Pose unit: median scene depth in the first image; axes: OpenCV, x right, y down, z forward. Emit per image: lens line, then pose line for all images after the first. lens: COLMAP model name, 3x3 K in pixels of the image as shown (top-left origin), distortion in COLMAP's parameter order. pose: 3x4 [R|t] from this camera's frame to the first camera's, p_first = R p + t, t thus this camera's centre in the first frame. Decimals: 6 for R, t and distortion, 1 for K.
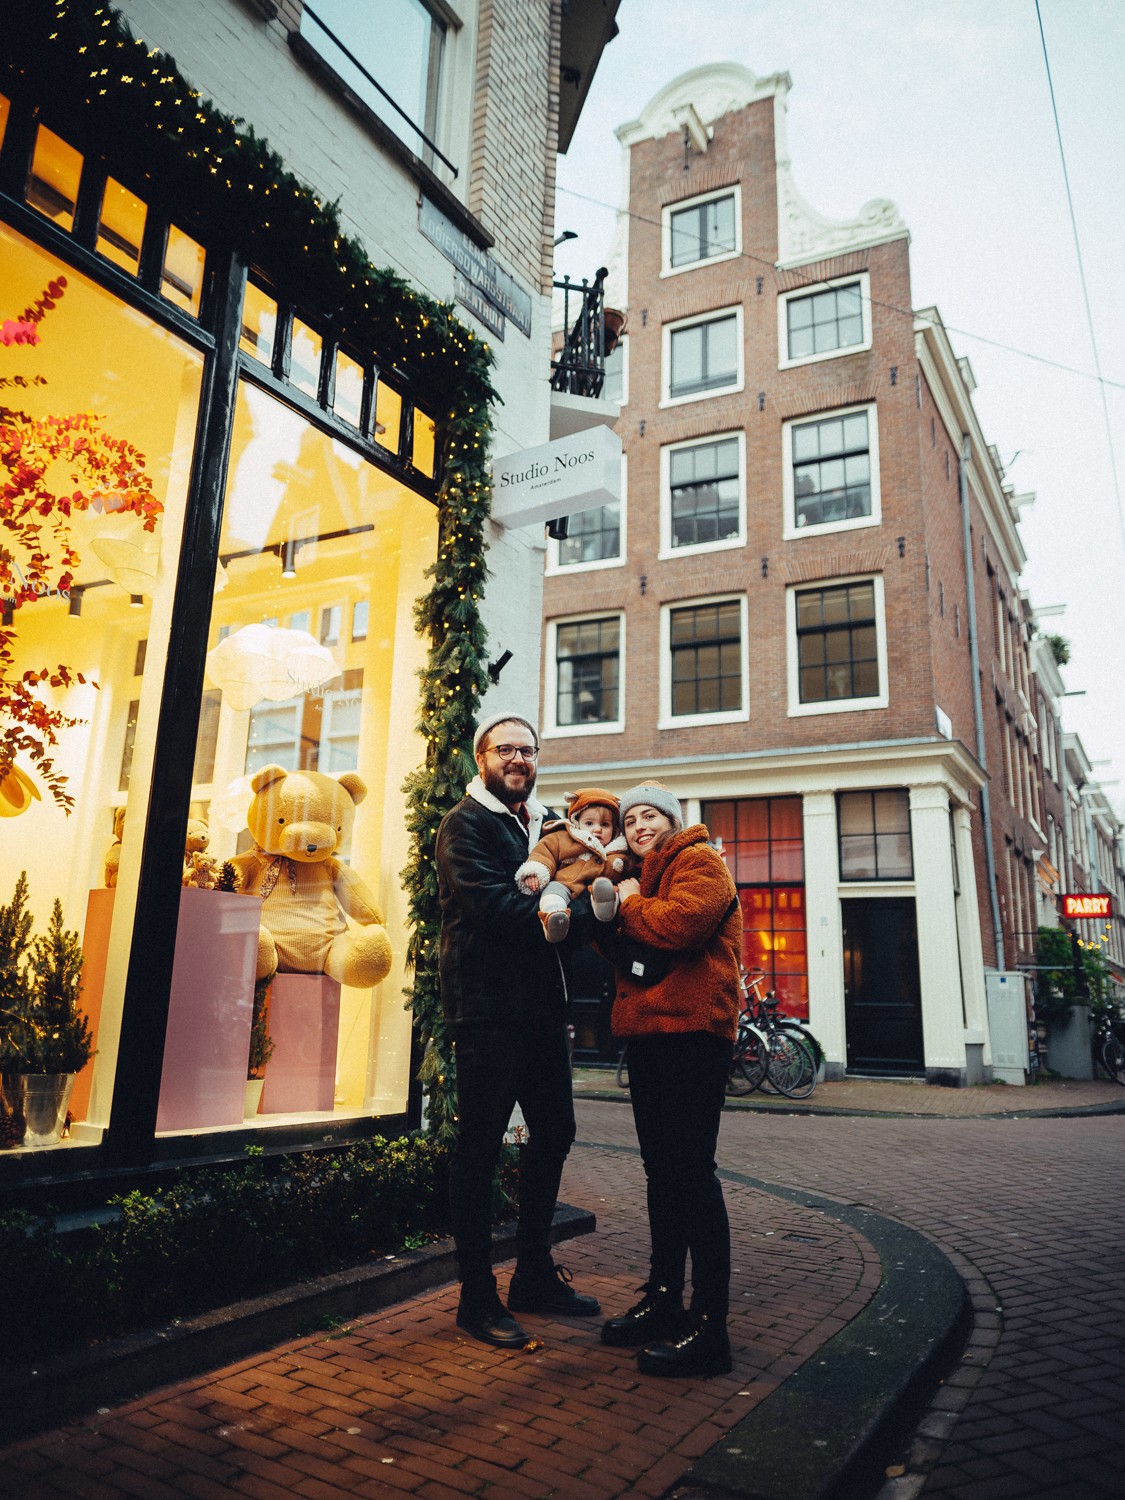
lens RADIAL K [[1064.3, 0, 562.5], [0, 1064.3, 750.0], [0, 0, 1]] dist [-0.005986, -0.000770]
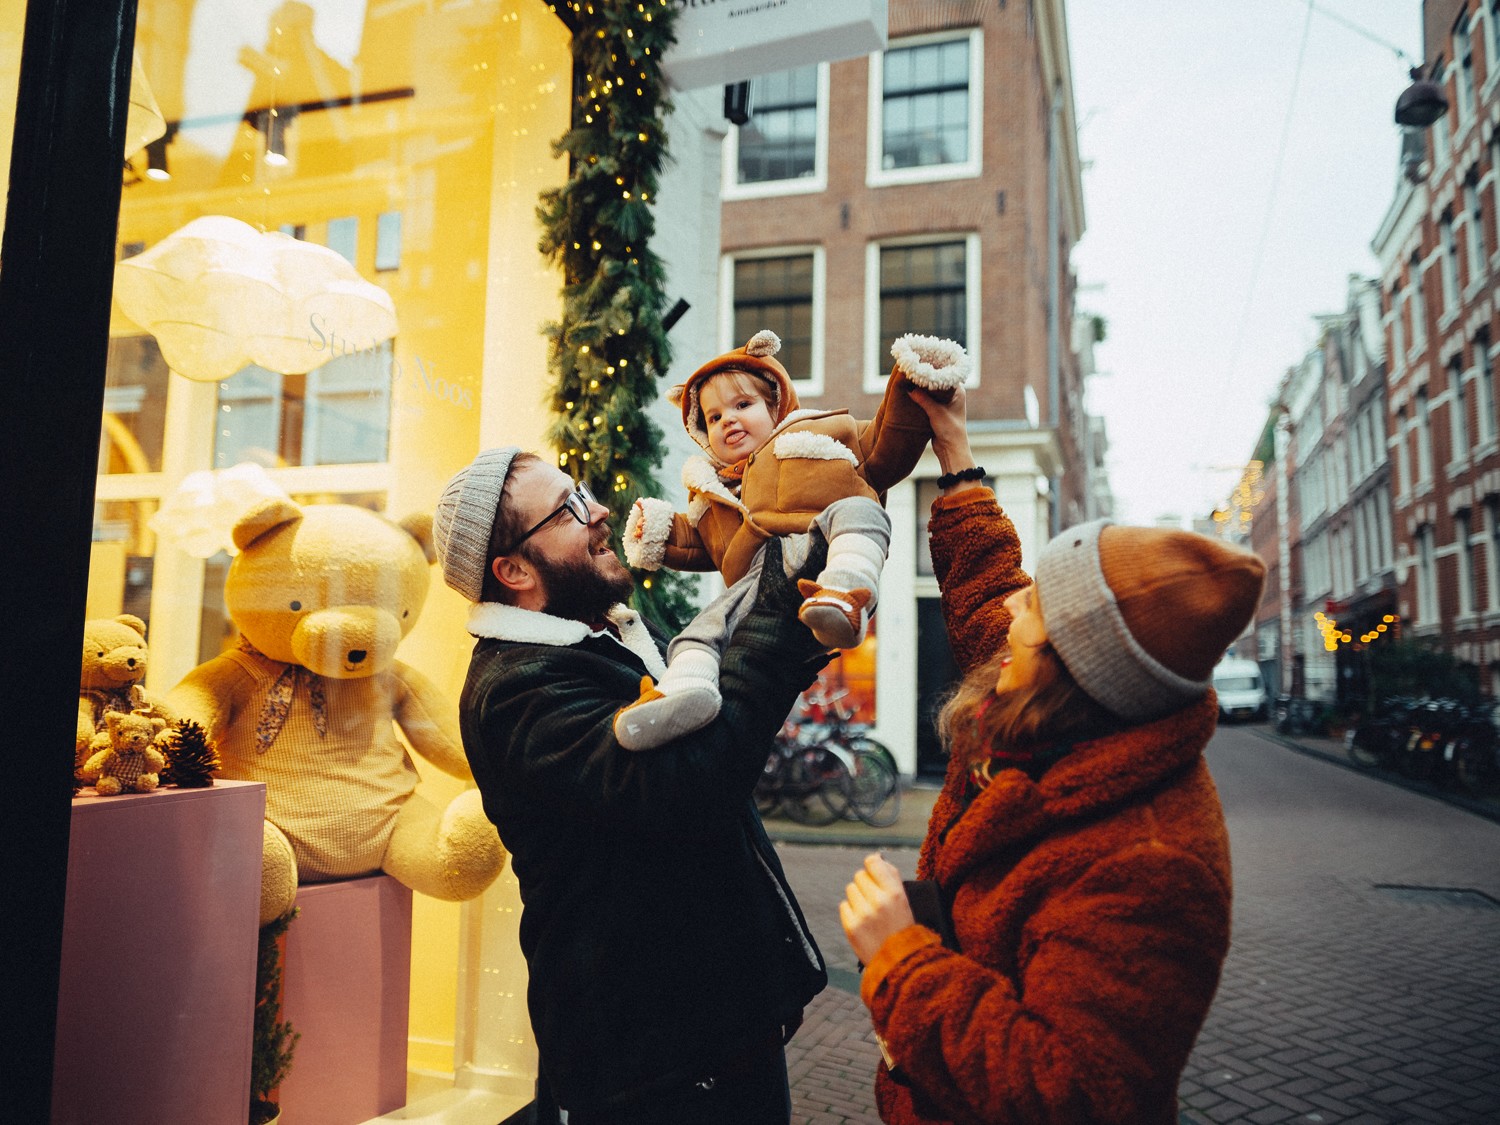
lens RADIAL K [[1066.7, 0, 750.0], [0, 1066.7, 562.5], [0, 0, 1]] dist [-0.058110, 0.094773]
pose [[0.983544, 0.008065, 0.180487, -0.125793], [-0.033721, 0.989642, 0.139540, -0.032933], [-0.177492, -0.143330, 0.973629, 0.413391]]
